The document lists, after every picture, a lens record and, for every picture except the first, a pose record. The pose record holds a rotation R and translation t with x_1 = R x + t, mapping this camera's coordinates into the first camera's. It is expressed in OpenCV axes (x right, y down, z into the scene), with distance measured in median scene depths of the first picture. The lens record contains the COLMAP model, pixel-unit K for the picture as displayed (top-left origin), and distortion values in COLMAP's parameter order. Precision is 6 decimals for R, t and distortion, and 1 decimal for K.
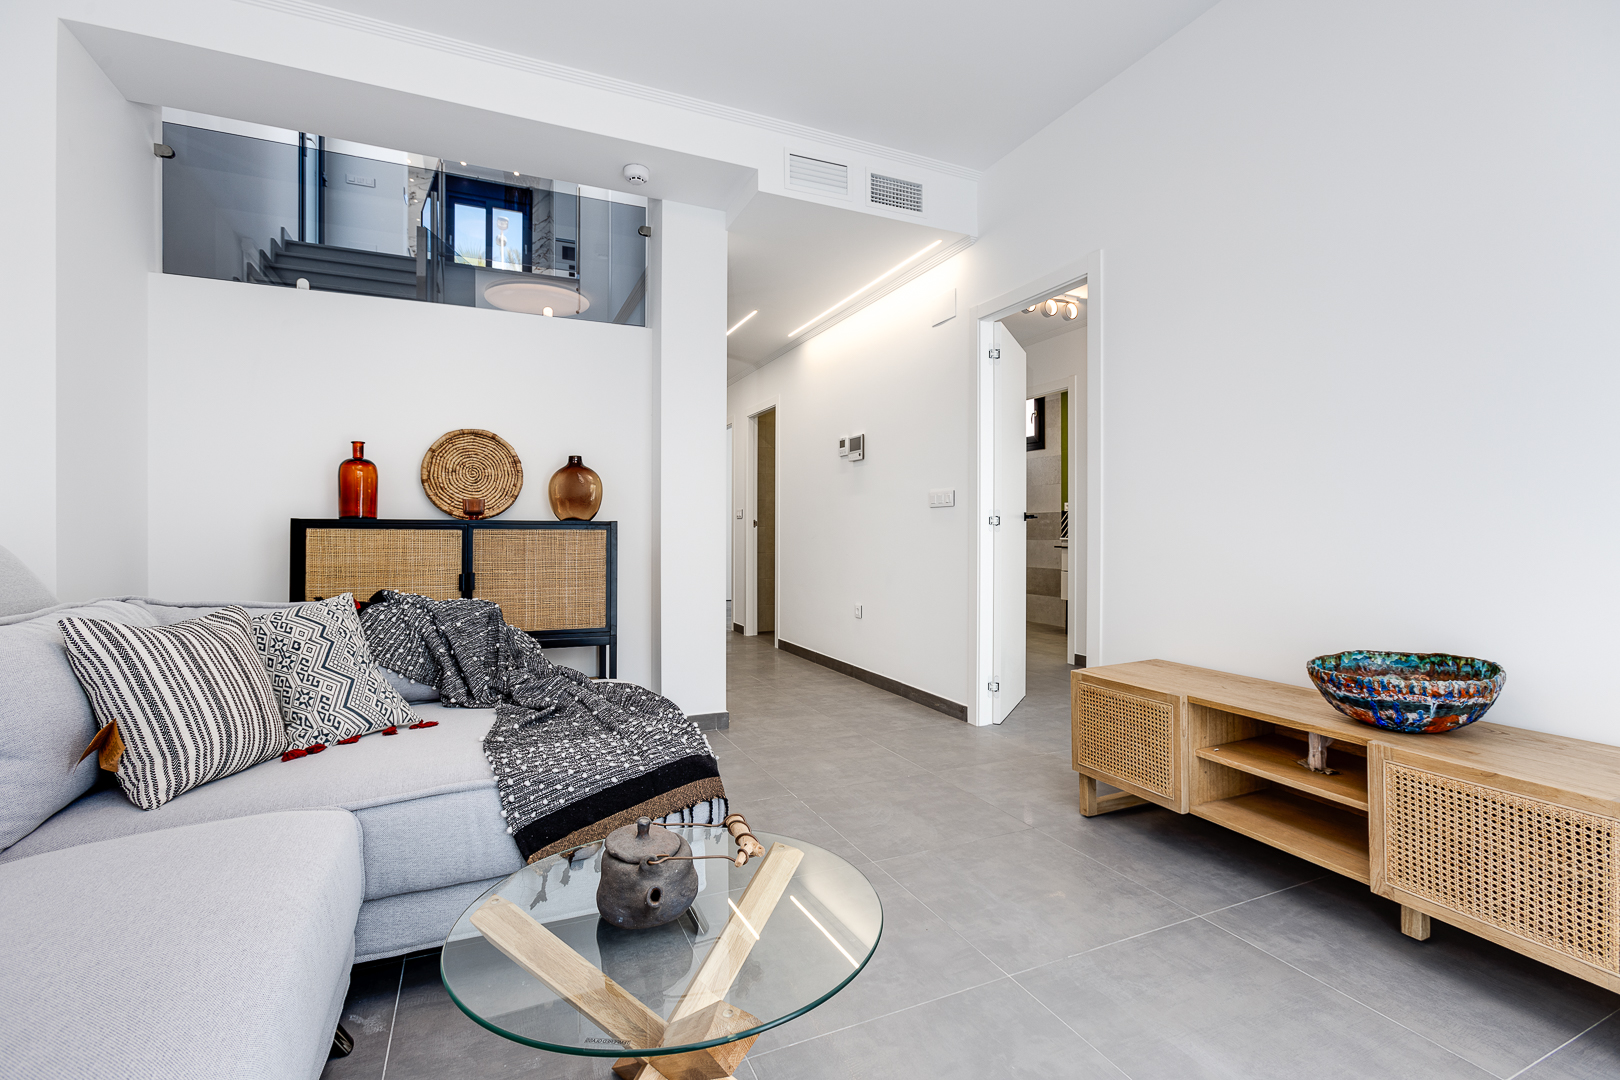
lens RADIAL K [[752.6, 0, 806.5], [0, 752.6, 534.5], [0, 0, 1]] dist [-0.003408, 0.001744]
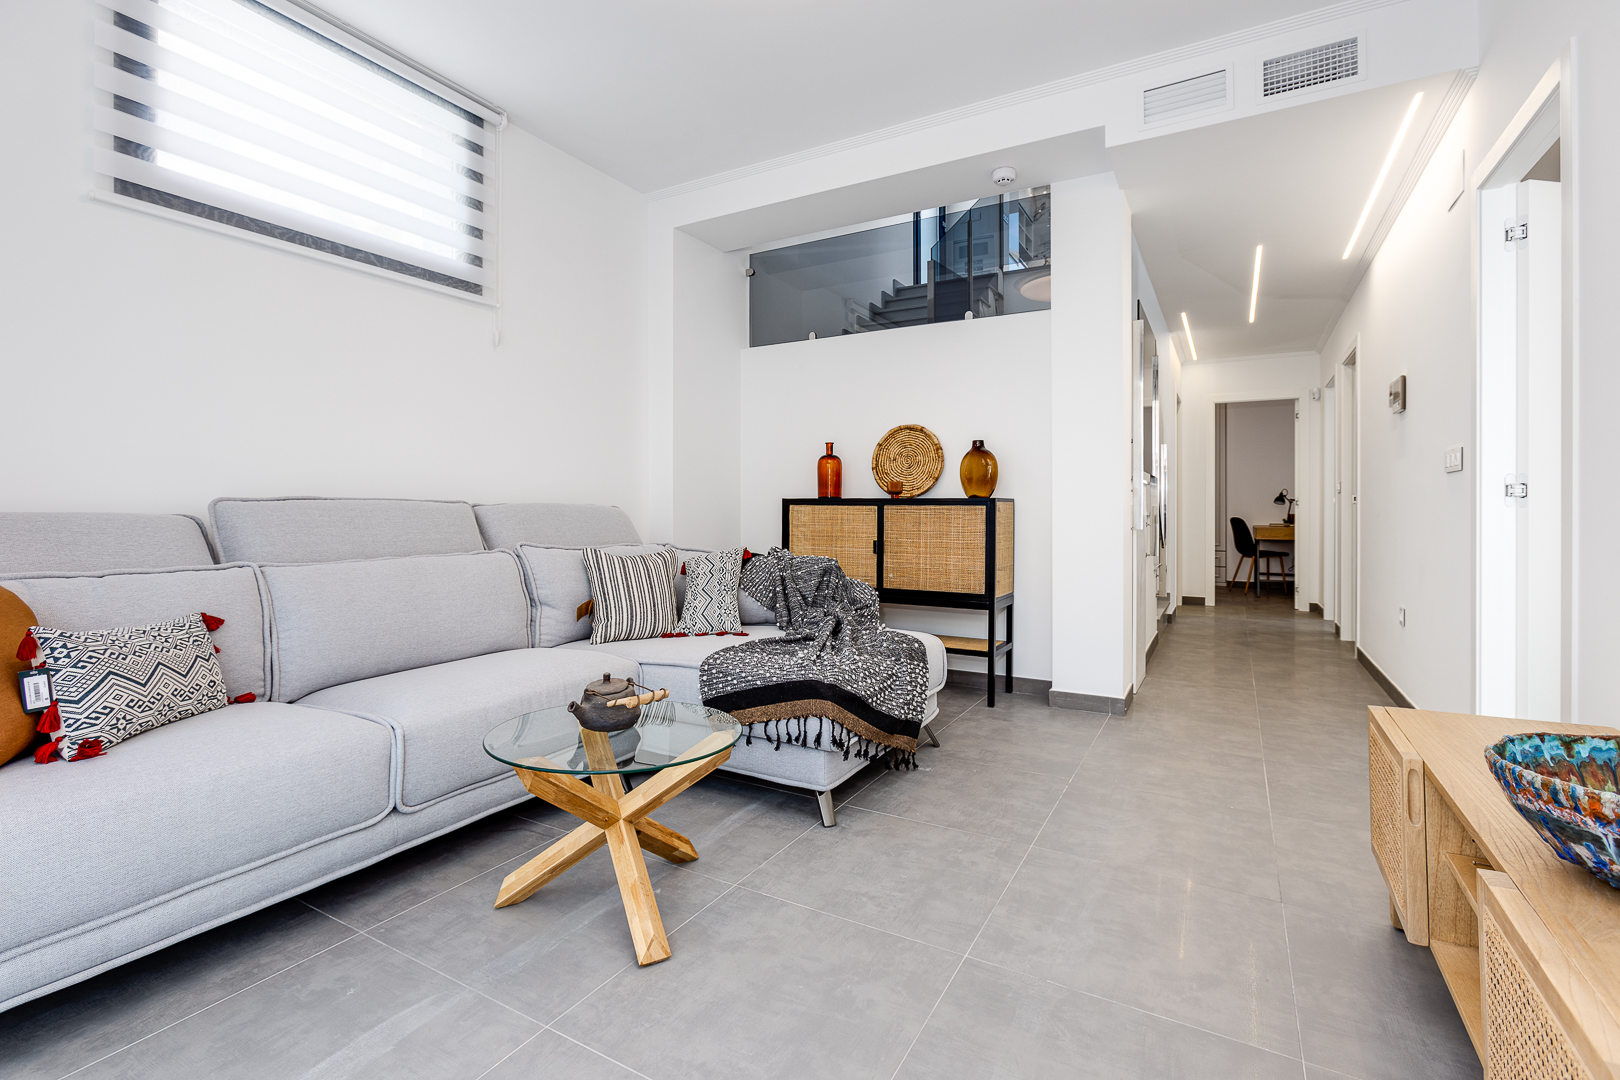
lens RADIAL K [[752.6, 0, 771.6], [0, 752.6, 513.0], [0, 0, 1]] dist [-0.003408, 0.001744]
pose [[0.562063, 0.005604, -0.827075, 0.488939], [-0.004462, 0.999983, 0.003744, 0.001666], [0.827082, 0.001586, 0.562079, 0.121106]]
